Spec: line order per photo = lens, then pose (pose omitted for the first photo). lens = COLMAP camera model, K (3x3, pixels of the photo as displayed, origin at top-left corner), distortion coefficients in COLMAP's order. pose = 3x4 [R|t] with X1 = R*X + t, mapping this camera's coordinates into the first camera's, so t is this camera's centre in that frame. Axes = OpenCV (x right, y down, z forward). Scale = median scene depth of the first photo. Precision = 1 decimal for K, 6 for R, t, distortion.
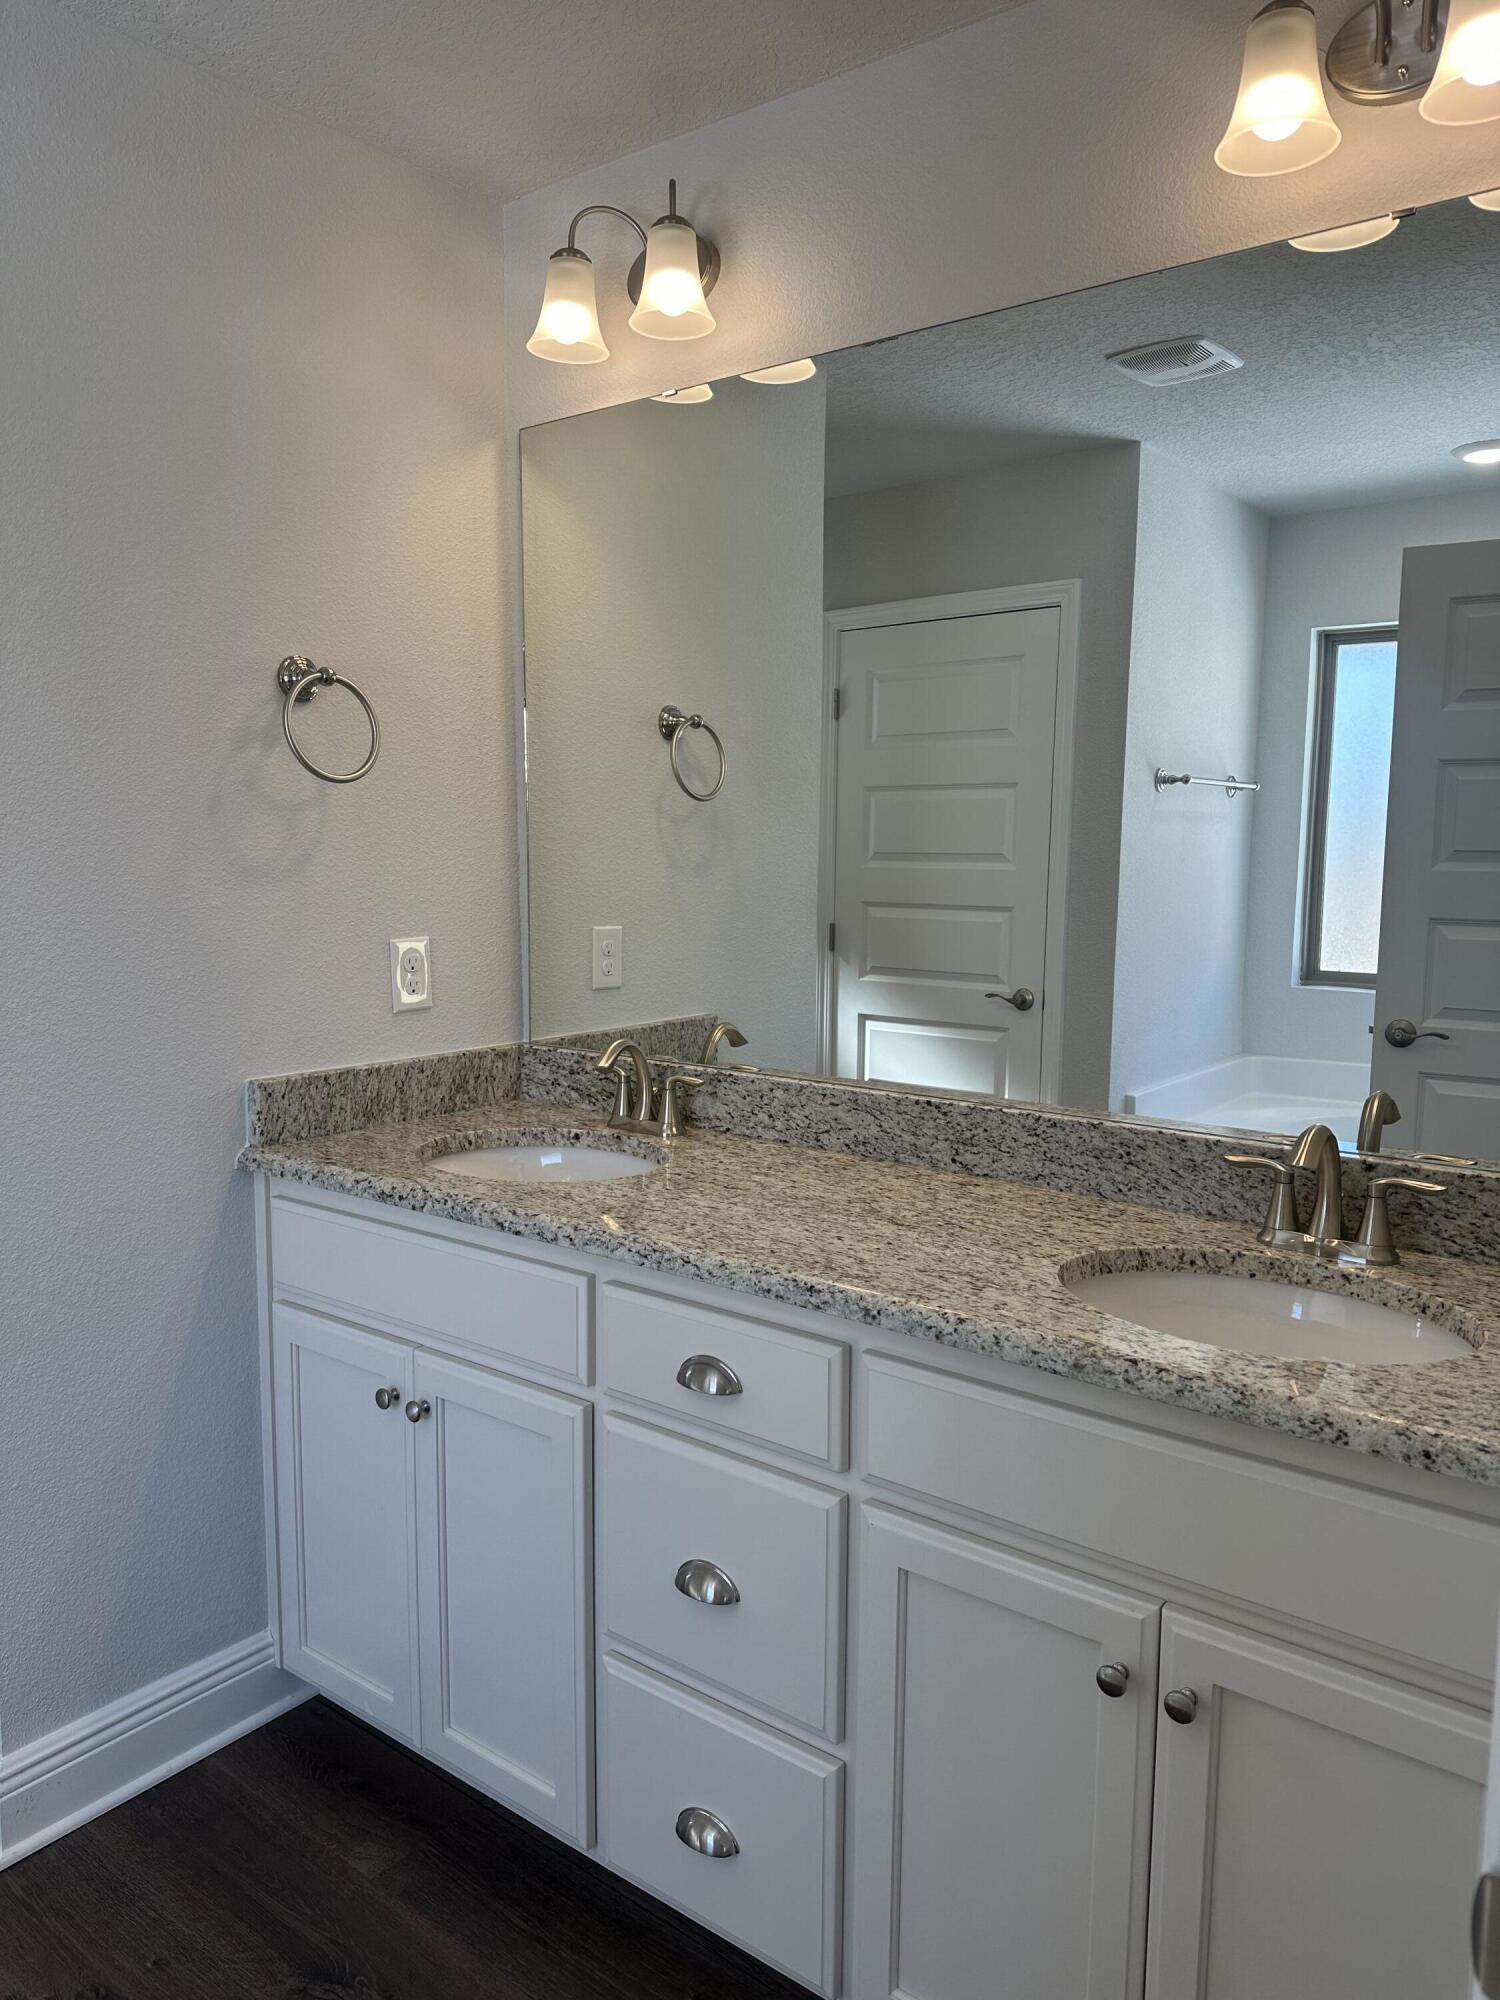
lens RADIAL K [[1398.6, 0, 750.0], [0, 1398.6, 1000.0], [0, 0, 1]] dist [0.008381, 0.001725]
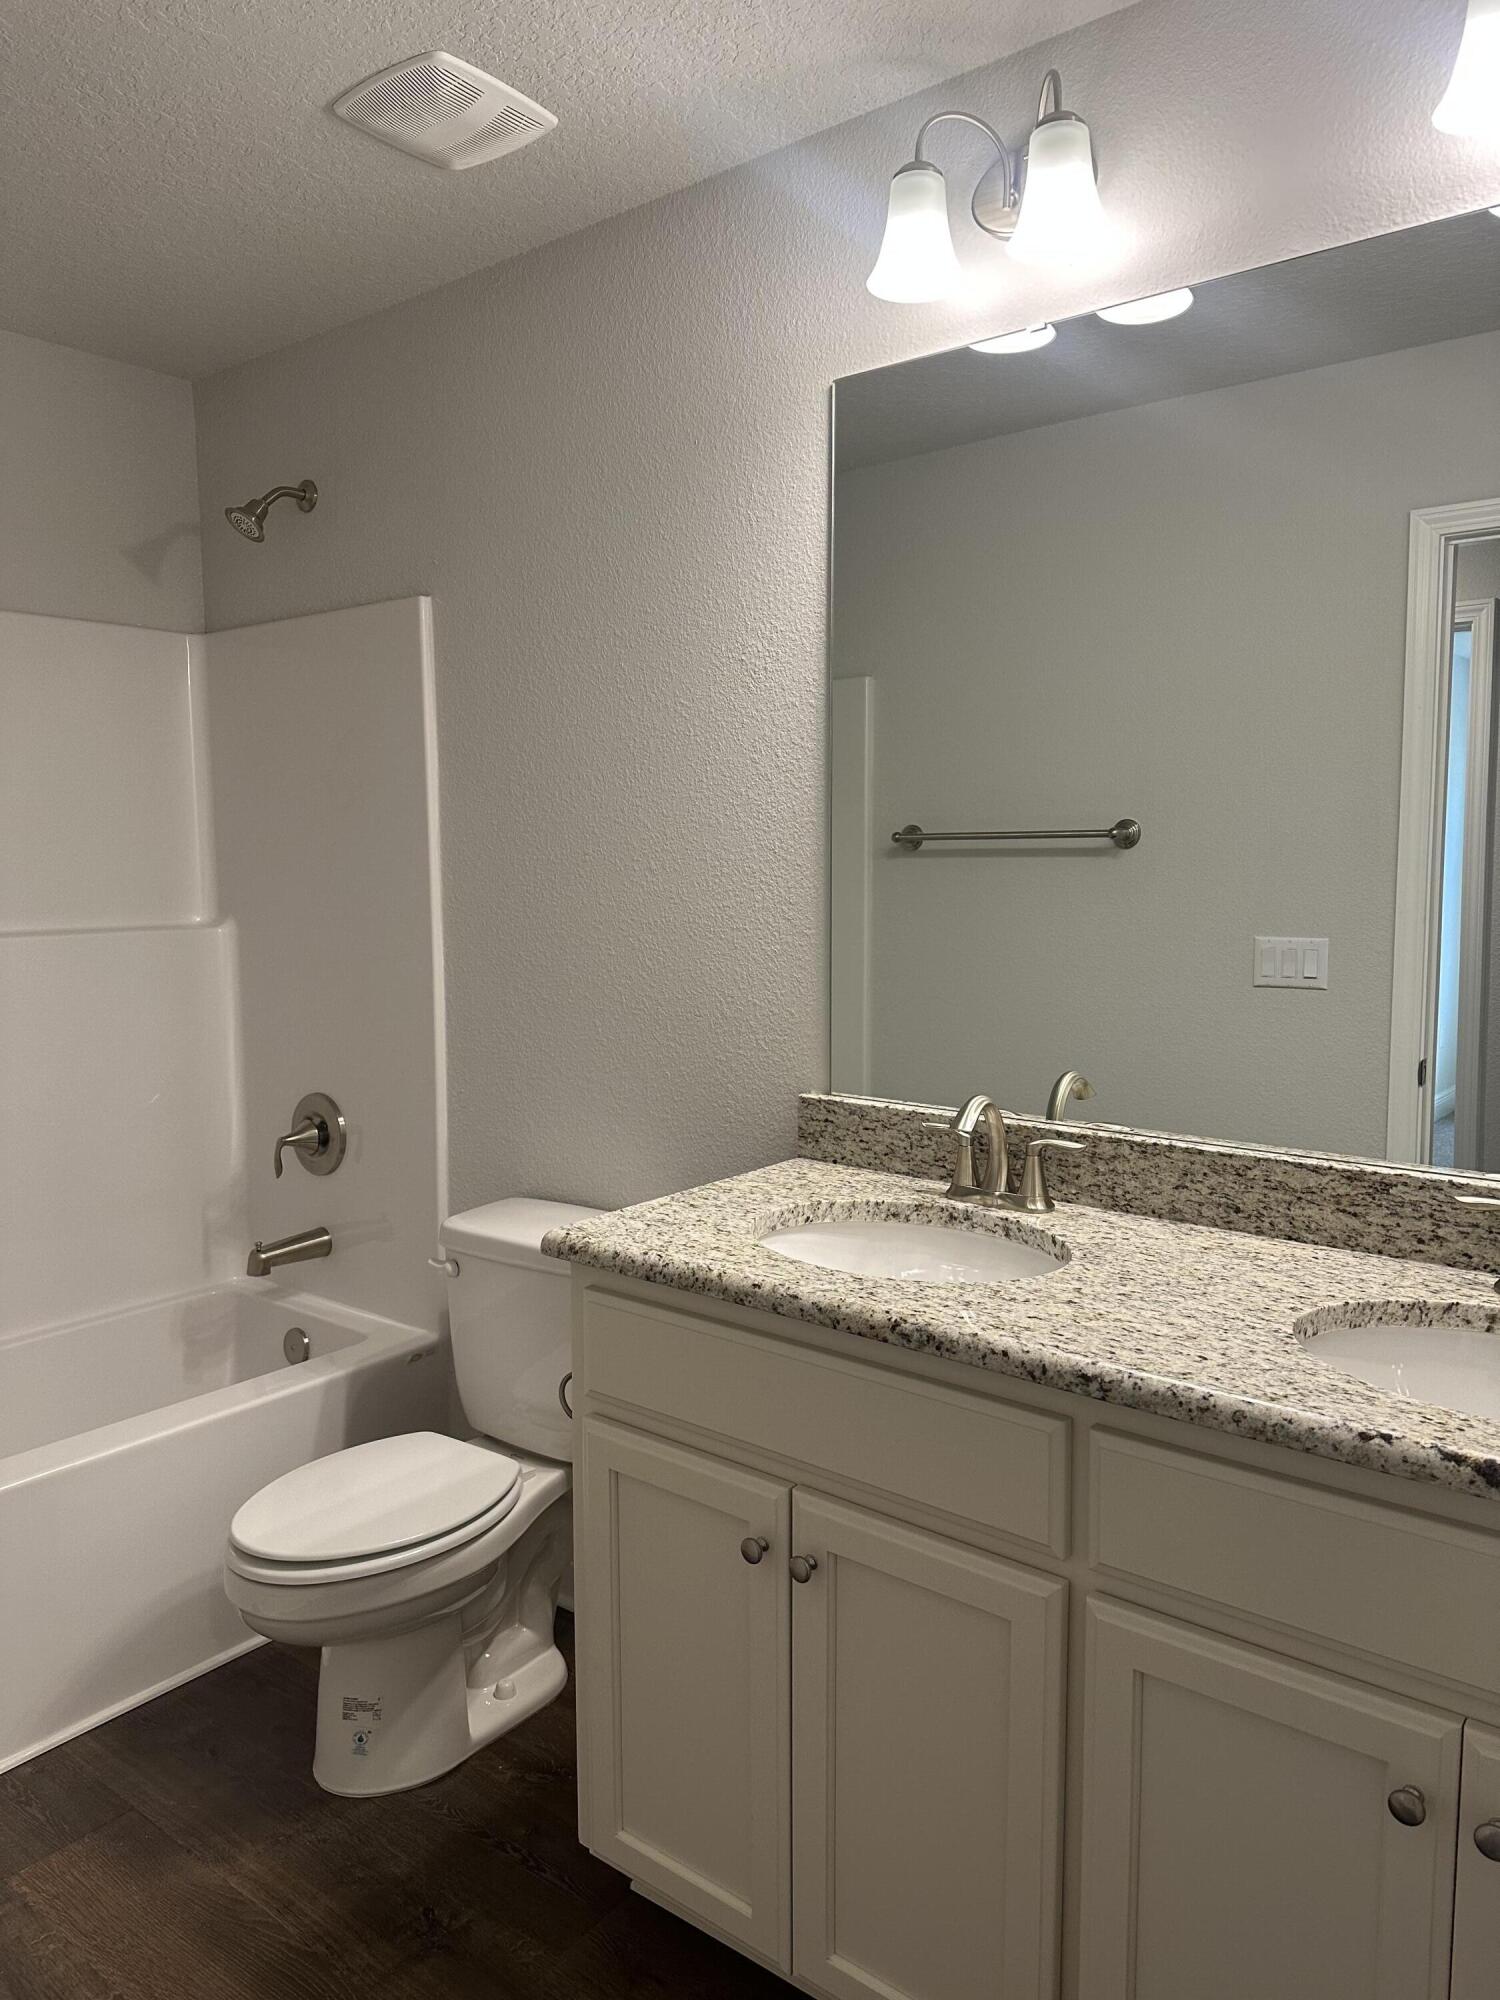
lens RADIAL K [[1419.6, 0, 750.0], [0, 1419.6, 1000.0], [0, 0, 1]] dist [-0.016350, -0.002632]
pose [[0.999364, -0.005798, -0.035189, -0.120978], [0.005232, 0.999856, -0.016157, -0.010729], [0.035278, 0.015963, 0.999250, 0.092556]]
